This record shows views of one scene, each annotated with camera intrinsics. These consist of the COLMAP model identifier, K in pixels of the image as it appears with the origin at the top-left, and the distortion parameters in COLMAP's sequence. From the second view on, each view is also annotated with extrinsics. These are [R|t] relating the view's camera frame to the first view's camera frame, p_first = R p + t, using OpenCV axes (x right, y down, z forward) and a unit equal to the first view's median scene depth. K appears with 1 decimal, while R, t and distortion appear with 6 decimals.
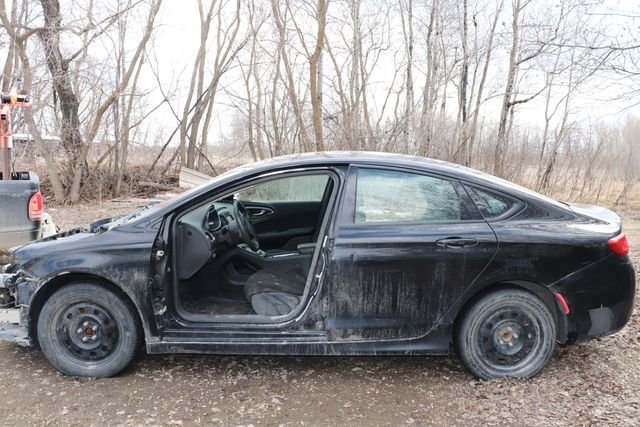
lens RADIAL K [[533.1, 0, 320.0], [0, 533.1, 213.5], [0, 0, 1]] dist [-0.183889, 0.172684]
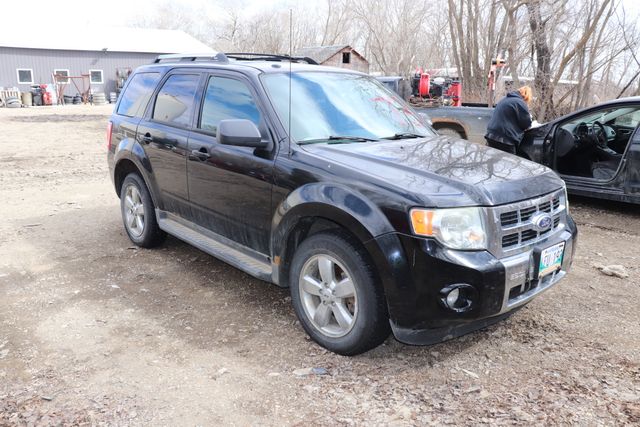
lens RADIAL K [[533.1, 0, 320.0], [0, 533.1, 213.5], [0, 0, 1]] dist [-0.183889, 0.172684]
pose [[0.636426, 0.166963, -0.753051, 0.472877], [-0.079754, 0.985303, 0.151054, 0.078140], [0.767204, -0.036076, 0.640388, -0.685690]]
